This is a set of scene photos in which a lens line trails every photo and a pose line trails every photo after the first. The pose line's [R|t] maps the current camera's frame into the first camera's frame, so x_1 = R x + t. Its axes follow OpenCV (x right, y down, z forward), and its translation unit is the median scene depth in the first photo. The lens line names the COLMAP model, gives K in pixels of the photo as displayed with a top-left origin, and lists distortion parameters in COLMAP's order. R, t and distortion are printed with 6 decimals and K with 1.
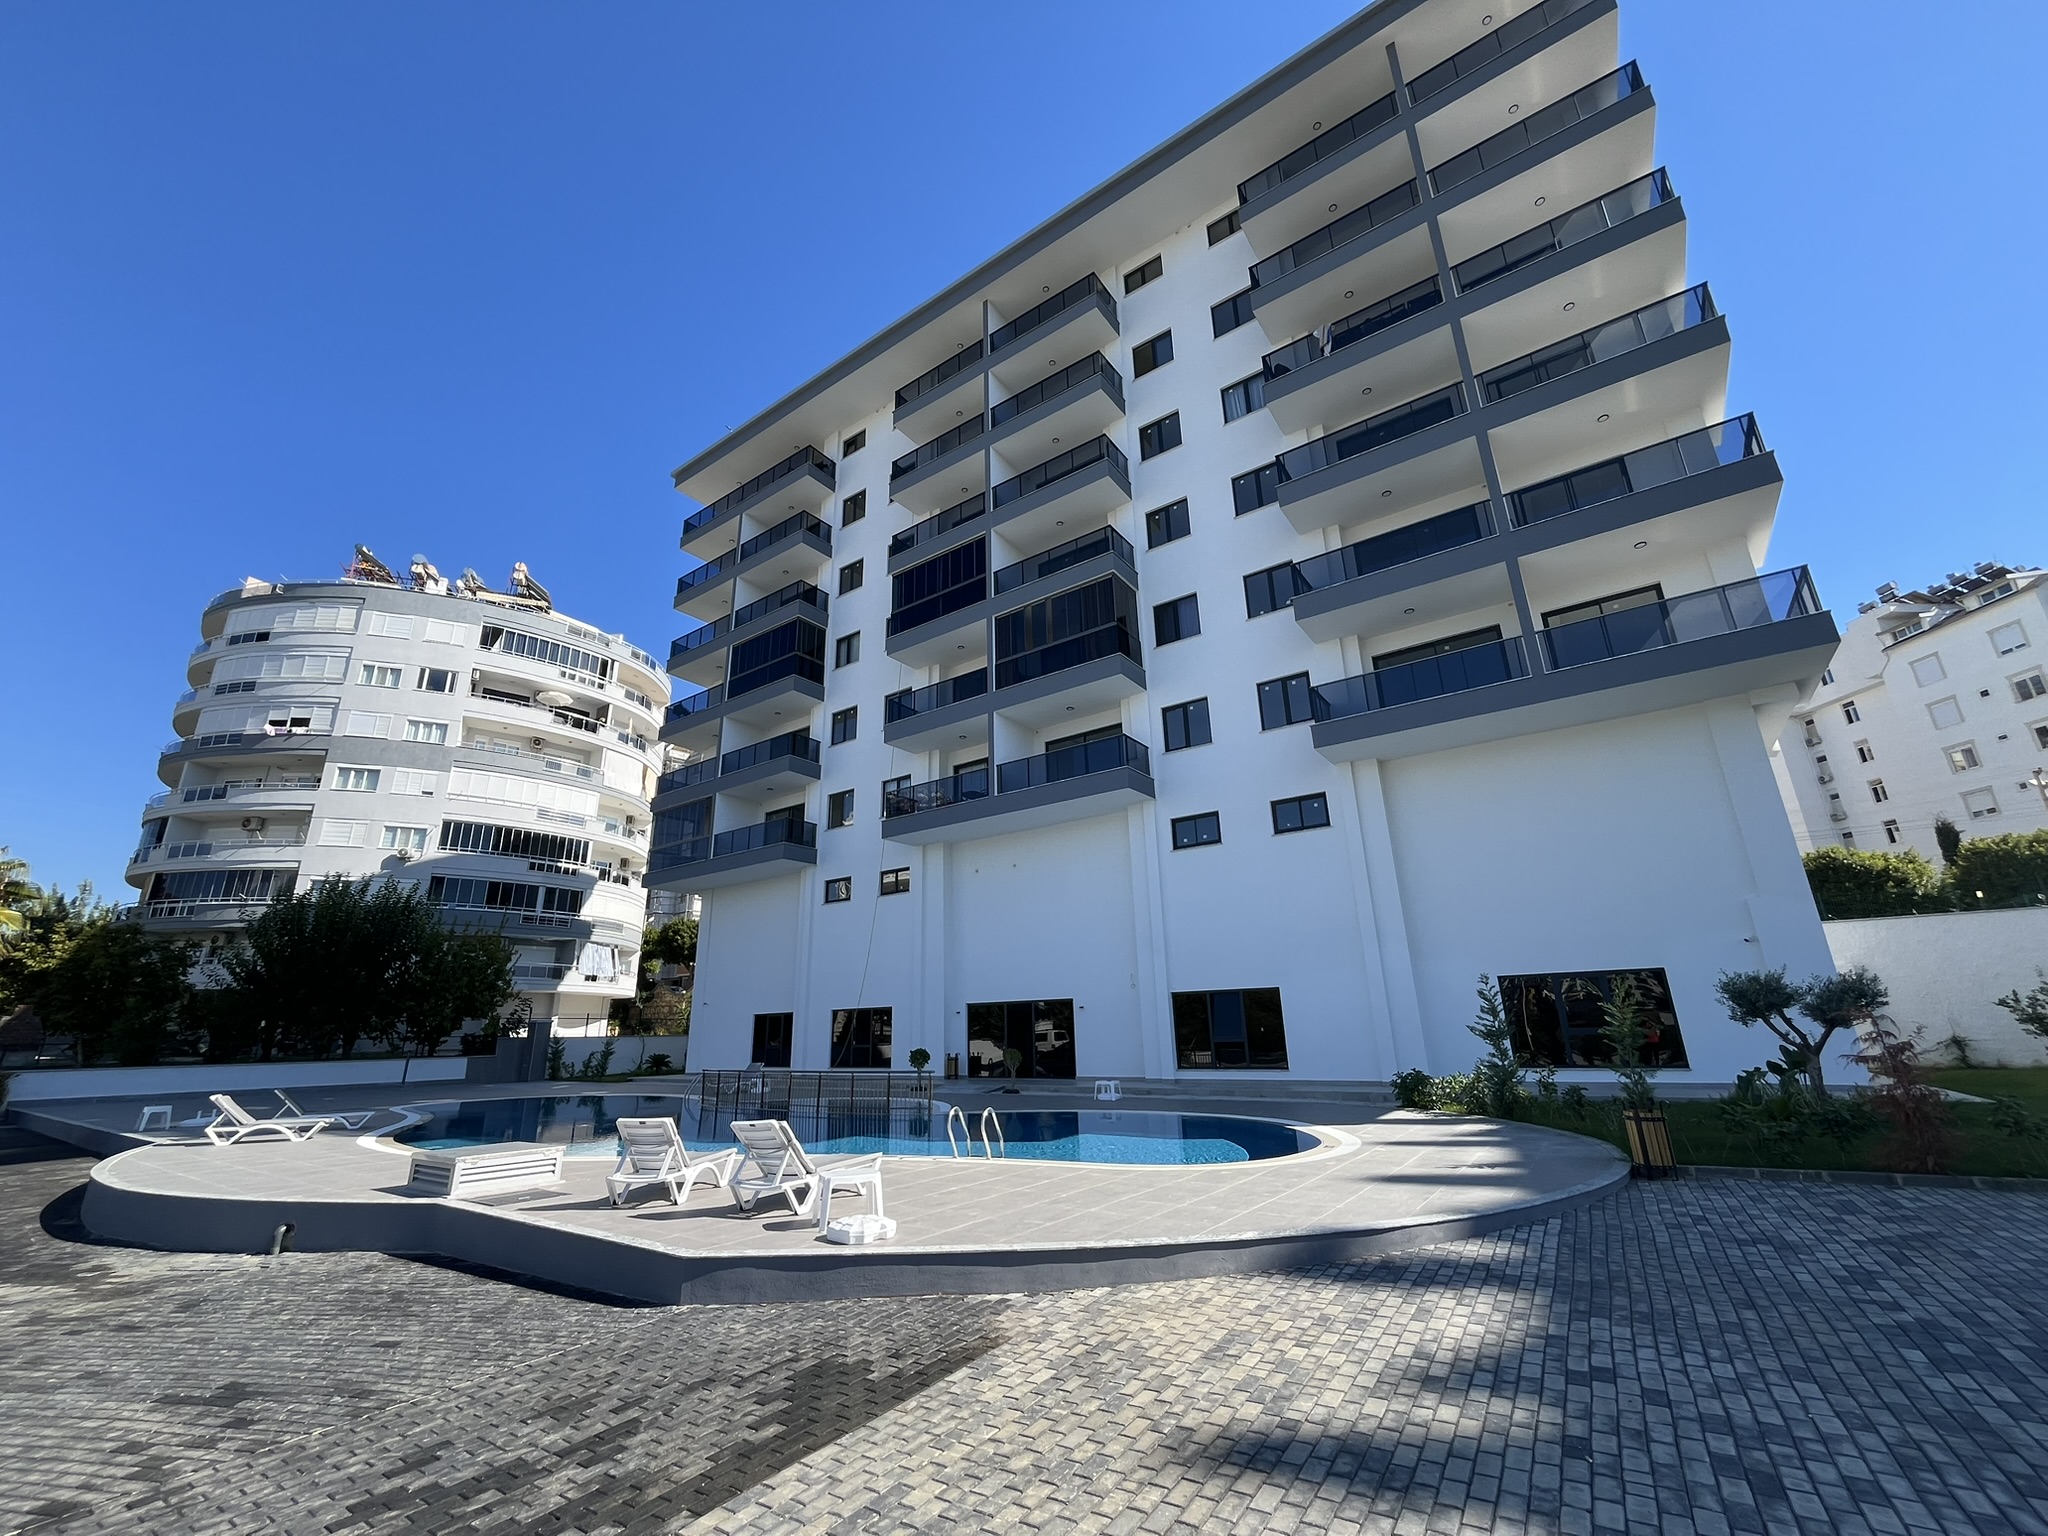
lens RADIAL K [[822.7, 0, 1031.0], [0, 822.7, 771.8], [0, 0, 1]] dist [-0.001343, -0.000077]
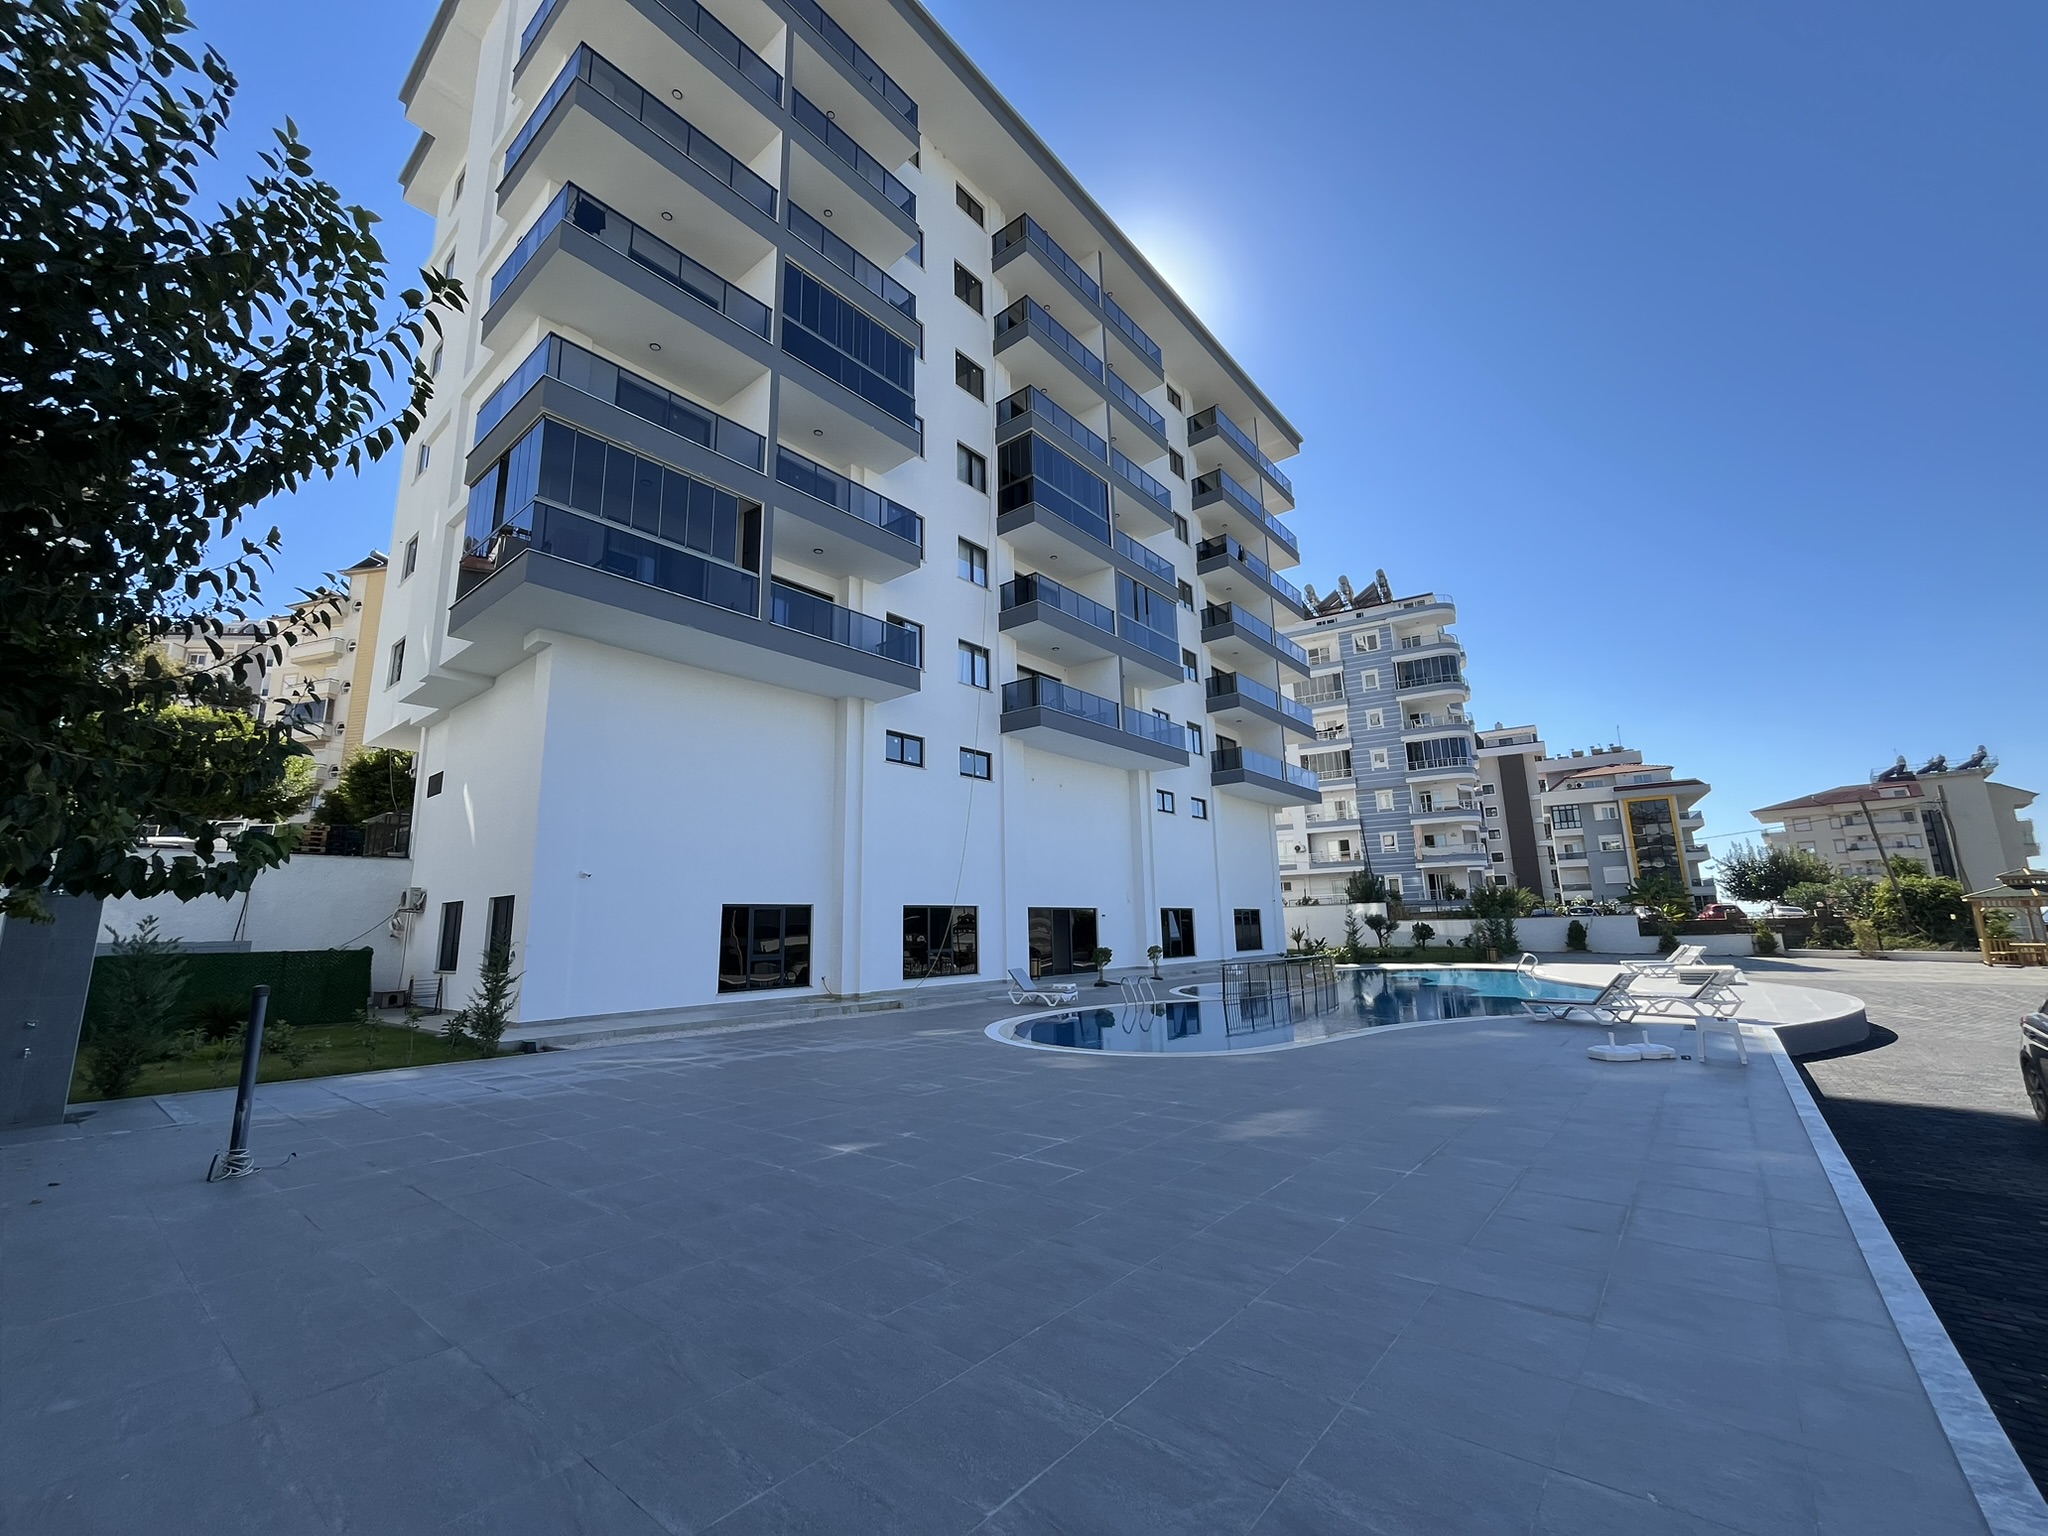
lens RADIAL K [[822.7, 0, 1031.0], [0, 822.7, 771.8], [0, 0, 1]] dist [-0.001343, -0.000077]
pose [[0.074291, 0.207670, 0.975374, -0.650710], [-0.296561, 0.938428, -0.177216, 0.176447], [-0.952120, -0.276092, 0.131304, 0.531163]]
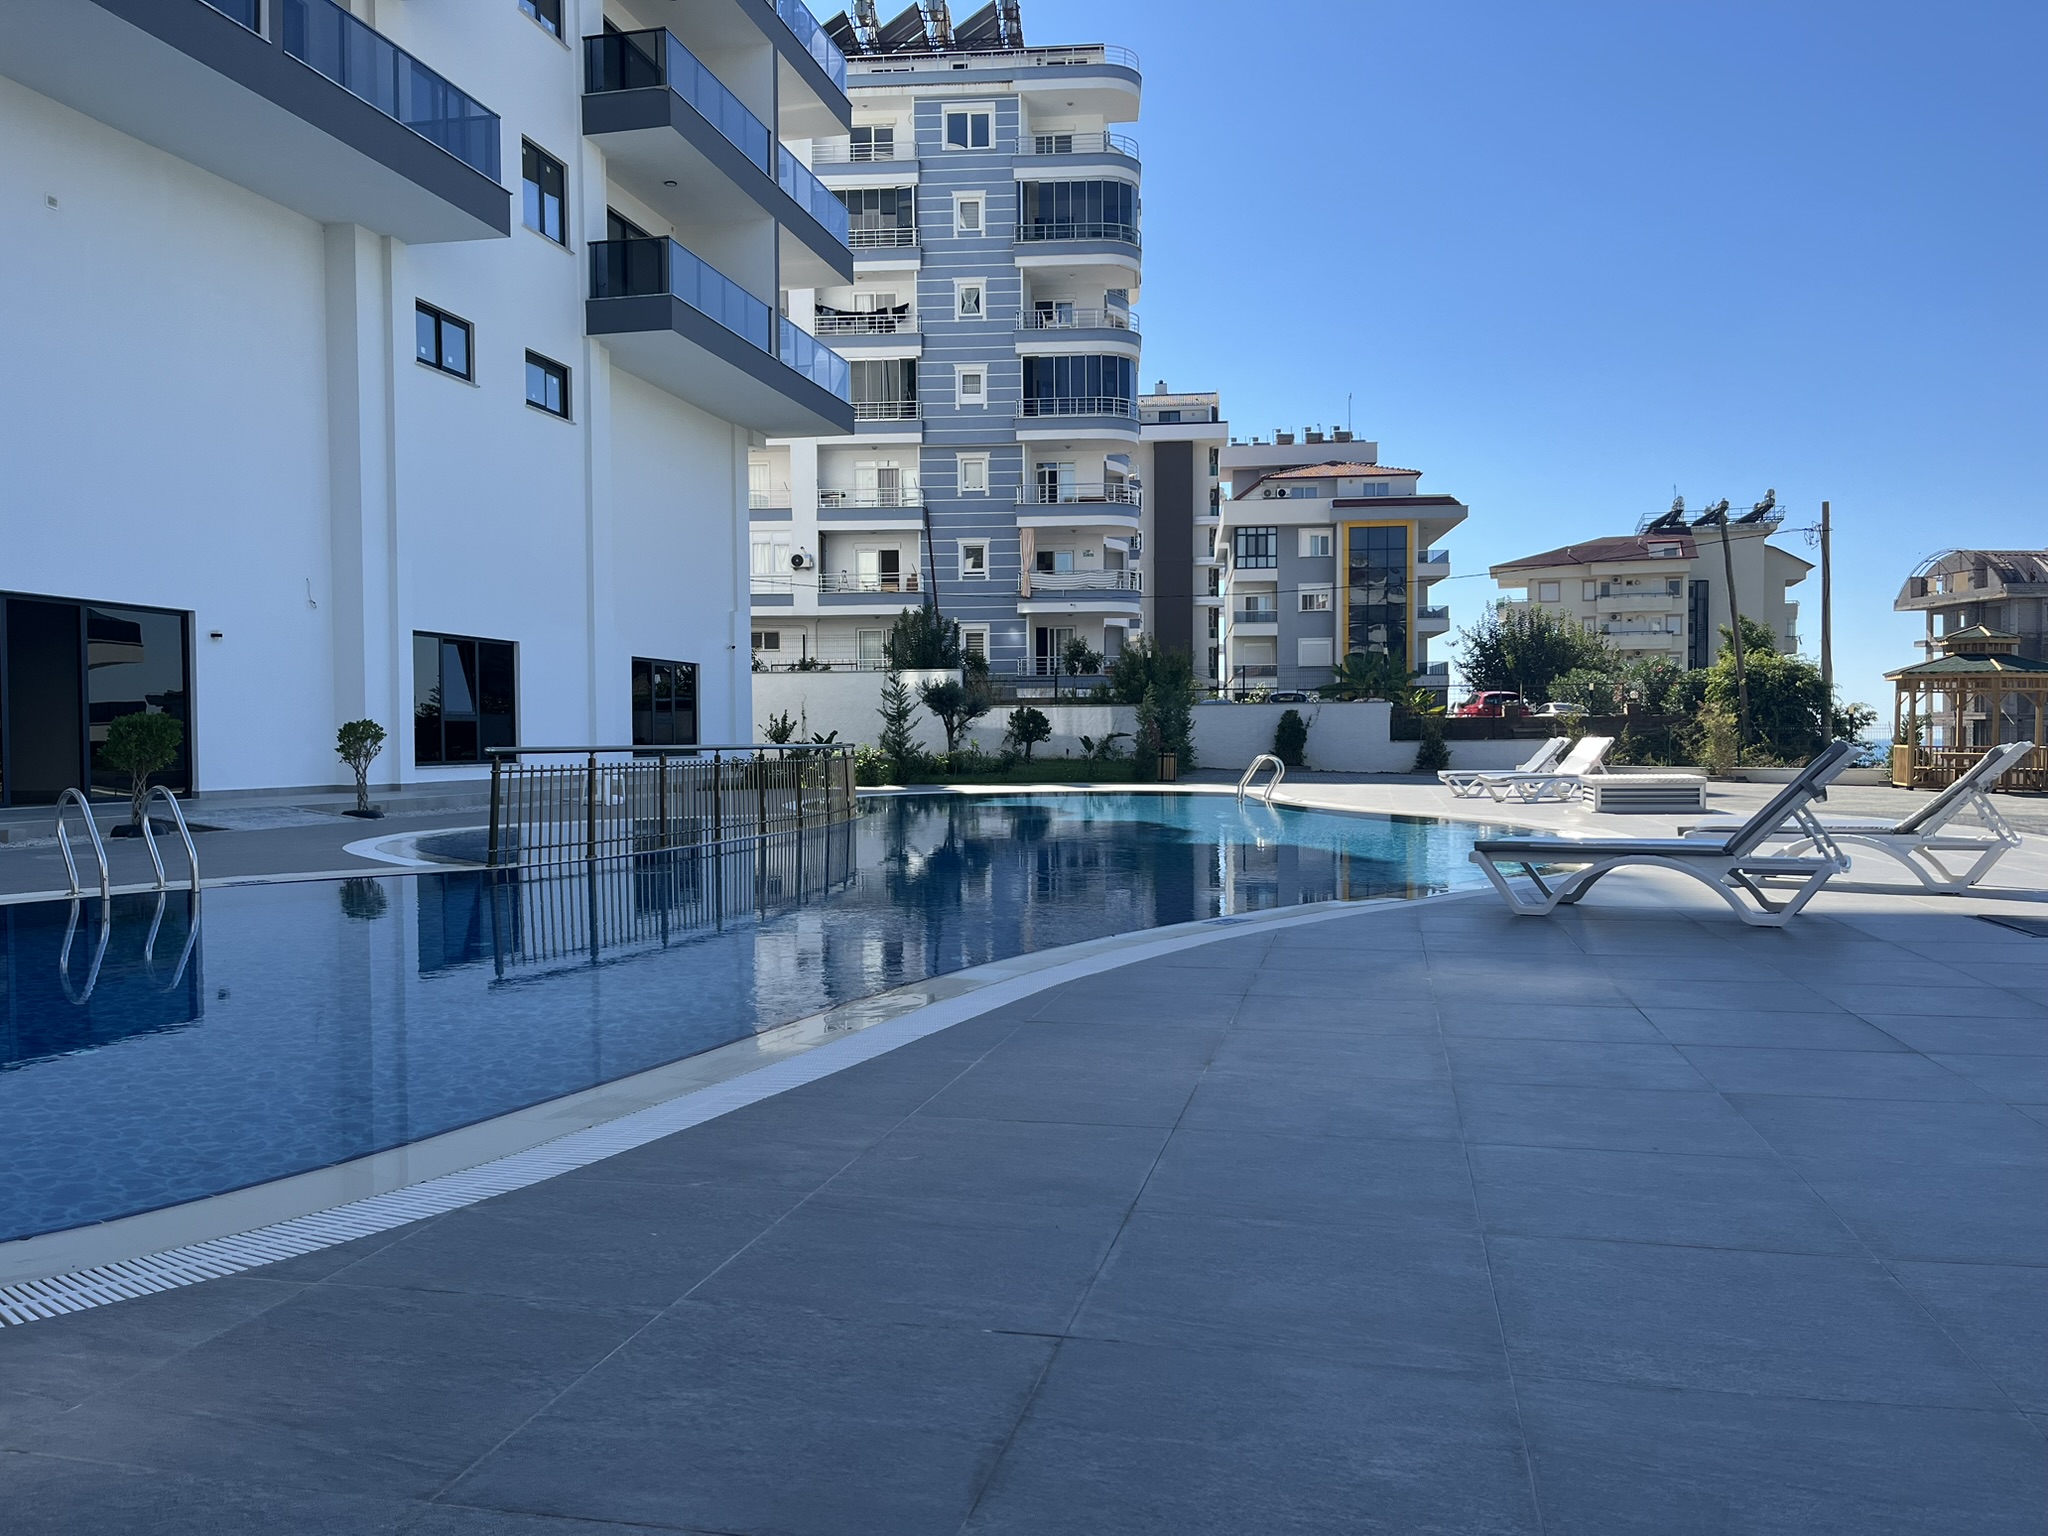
lens RADIAL K [[1544.2, 0, 1024.0], [0, 1544.2, 768.0], [0, 0, 1]] dist [0.033659, -0.006880]
pose [[-0.373042, 0.003344, 0.927808, -0.433229], [-0.282672, 0.952044, -0.117085, 0.171866], [-0.883706, -0.305943, -0.354207, 0.470012]]
